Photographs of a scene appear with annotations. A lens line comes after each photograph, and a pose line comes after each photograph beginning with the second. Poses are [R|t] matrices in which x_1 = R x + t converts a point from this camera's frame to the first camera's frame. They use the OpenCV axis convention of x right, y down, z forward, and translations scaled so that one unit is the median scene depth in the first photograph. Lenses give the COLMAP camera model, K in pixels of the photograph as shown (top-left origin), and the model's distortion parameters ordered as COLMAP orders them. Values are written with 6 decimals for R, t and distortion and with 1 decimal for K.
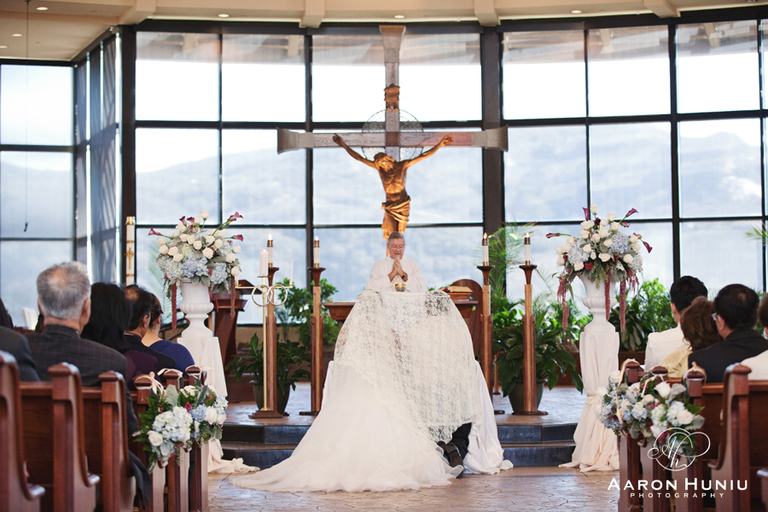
lens RADIAL K [[1870.7, 0, 383.0], [0, 1870.7, 255.5], [0, 0, 1]] dist [-0.069511, 0.000000]
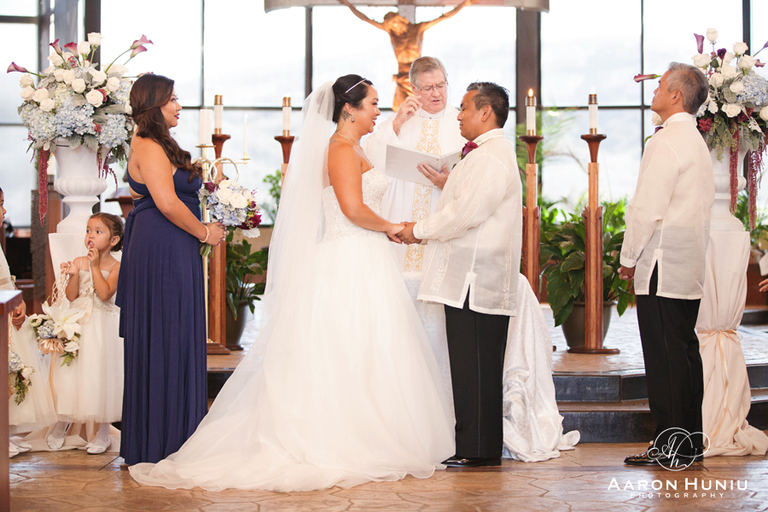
lens RADIAL K [[1772.8, 0, 383.9], [0, 1772.8, 256.7], [0, 0, 1]] dist [-0.318401, 0.000000]
pose [[0.999854, 0.010859, -0.013198, 0.009858], [-0.010185, 0.998691, 0.050118, 0.018211], [0.013725, -0.049976, 0.998656, 0.352692]]
